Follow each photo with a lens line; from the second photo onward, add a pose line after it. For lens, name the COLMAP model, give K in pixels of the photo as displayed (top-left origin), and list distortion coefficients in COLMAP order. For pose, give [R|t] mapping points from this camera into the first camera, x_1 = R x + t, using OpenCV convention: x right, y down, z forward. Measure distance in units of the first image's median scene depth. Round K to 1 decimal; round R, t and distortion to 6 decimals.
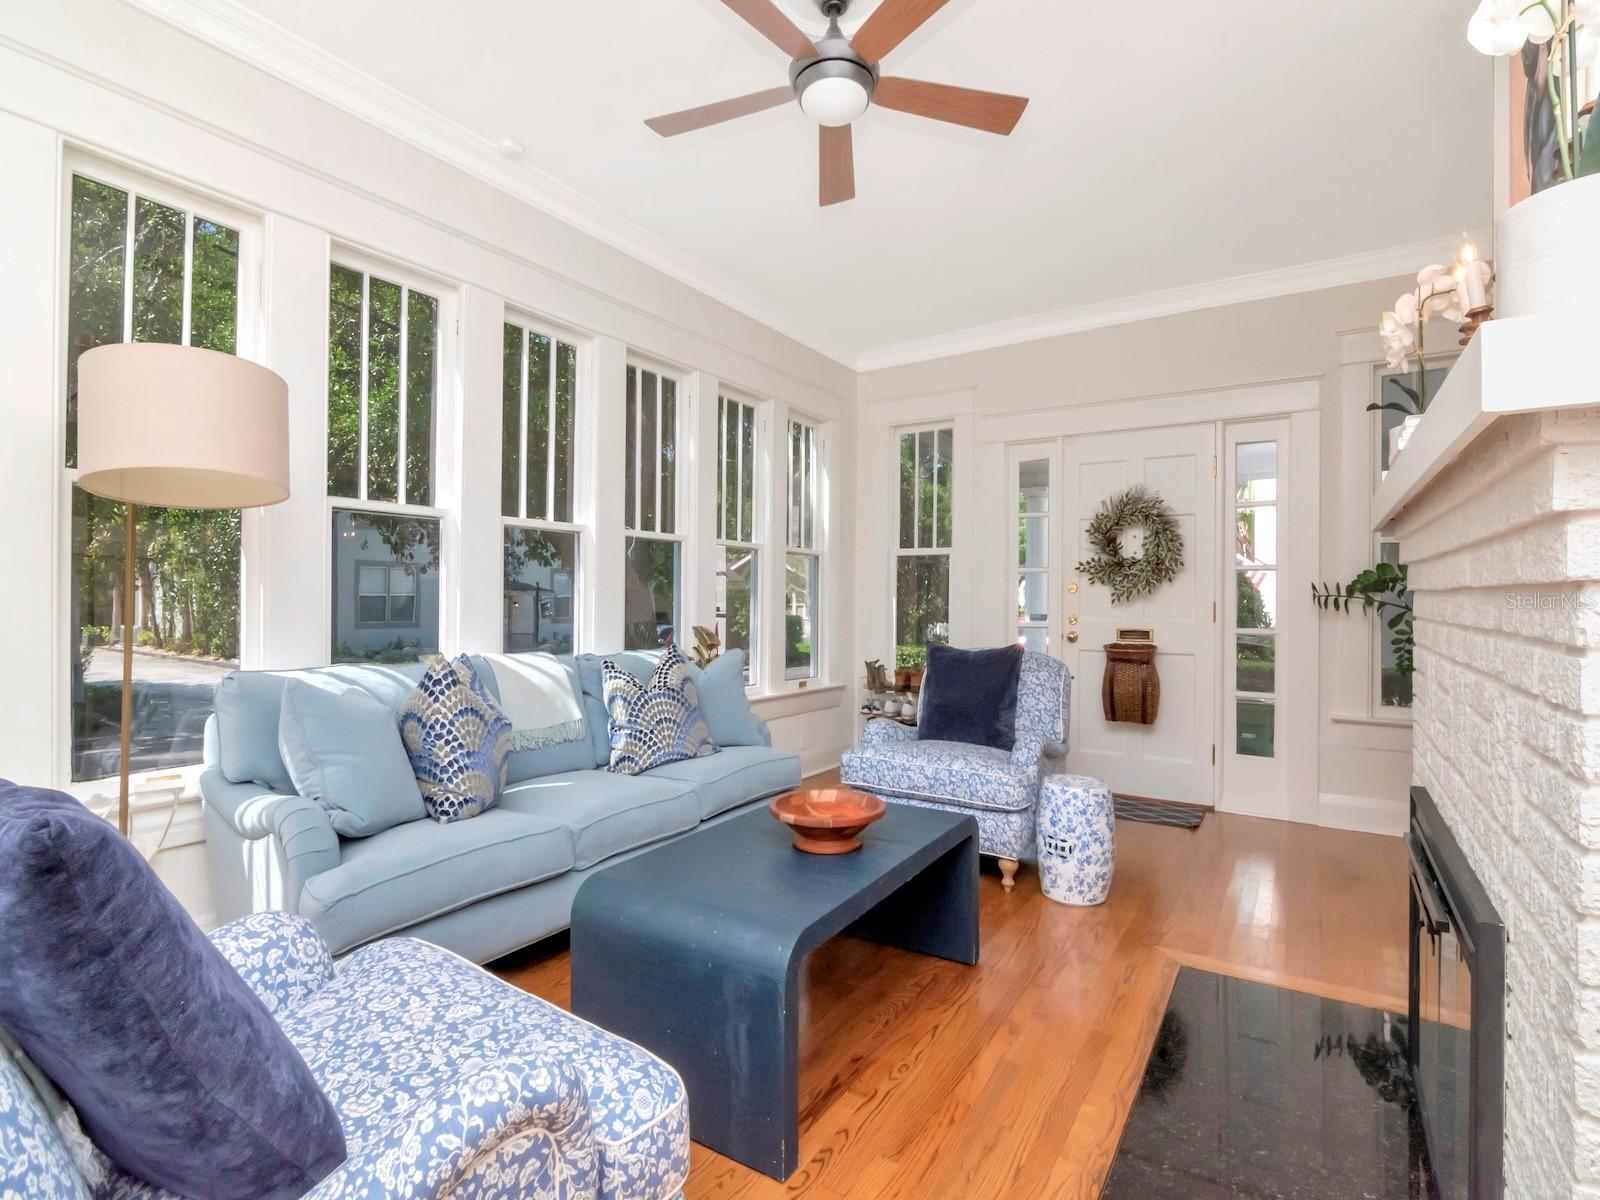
lens RADIAL K [[780.6, 0, 806.7], [0, 780.6, 593.7], [0, 0, 1]] dist [-0.011802, -0.001612]
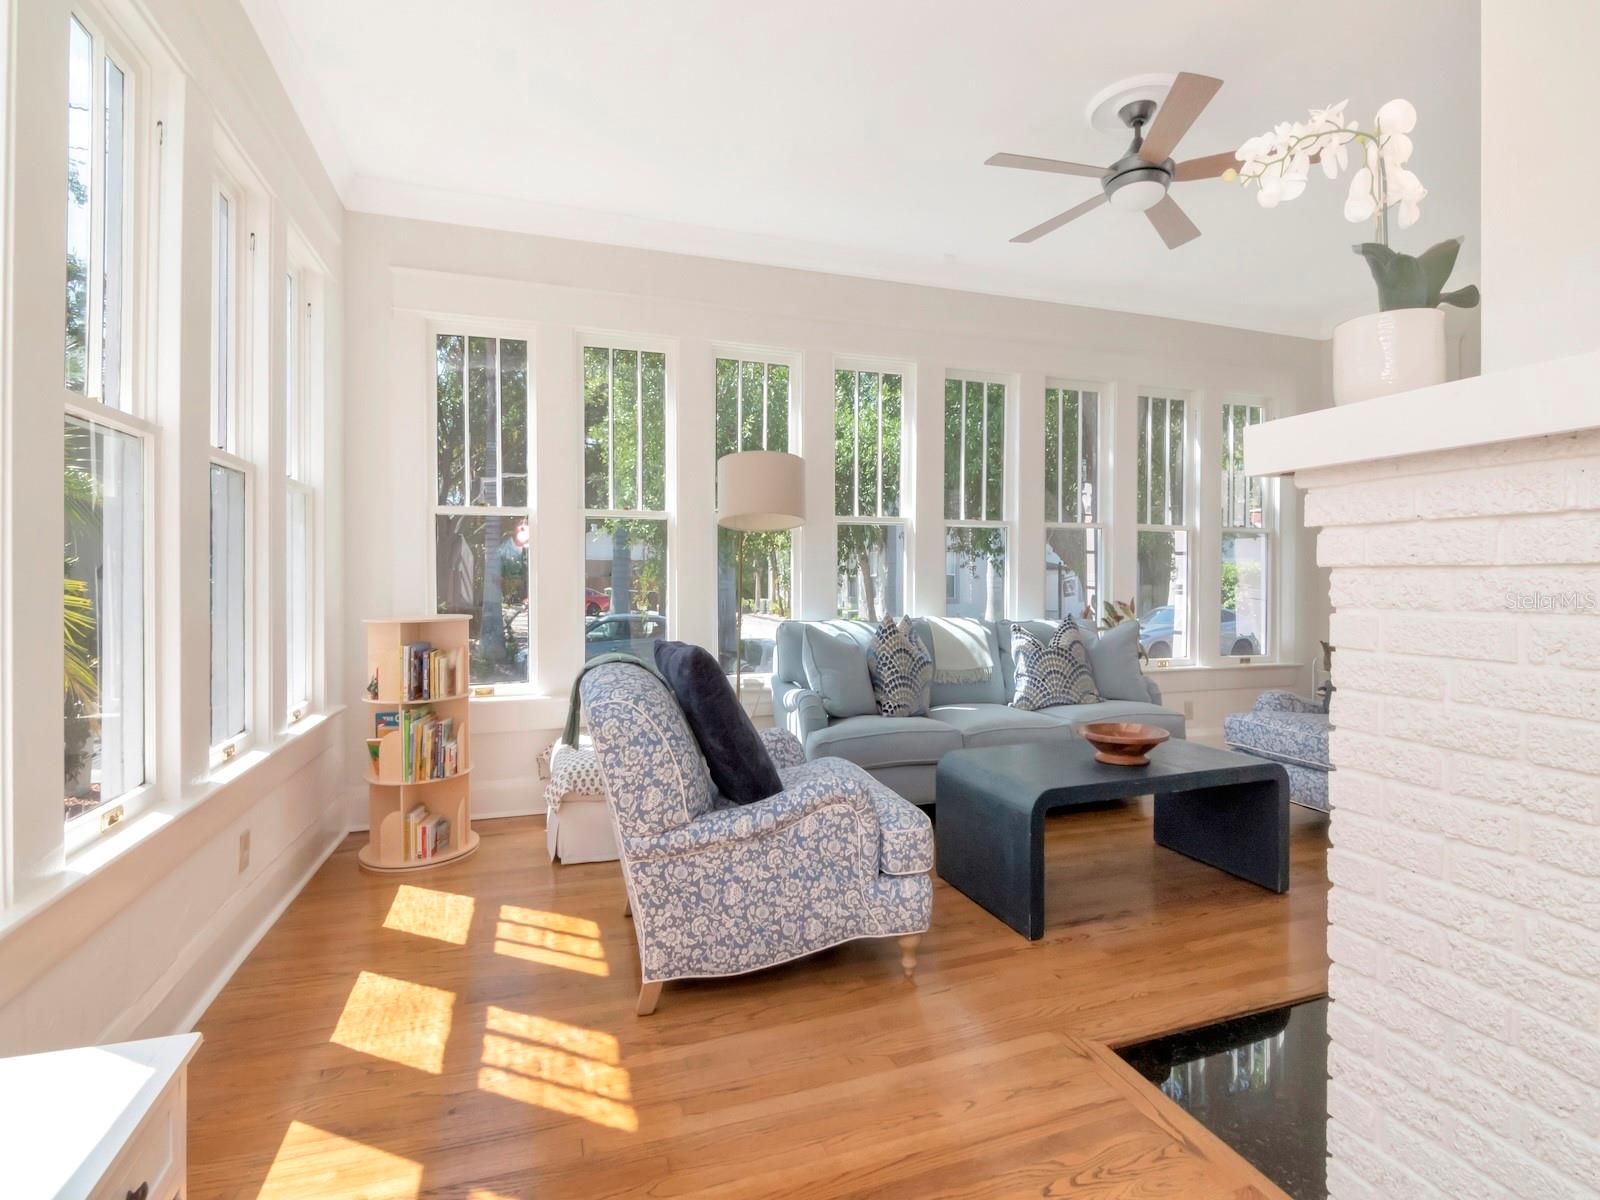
lens RADIAL K [[780.6, 0, 806.7], [0, 780.6, 593.7], [0, 0, 1]] dist [-0.011802, -0.001612]
pose [[0.784174, 0.008227, -0.620486, 0.373243], [0.008506, 0.999676, 0.024005, -0.003910], [0.620483, -0.024102, 0.783850, -0.338074]]
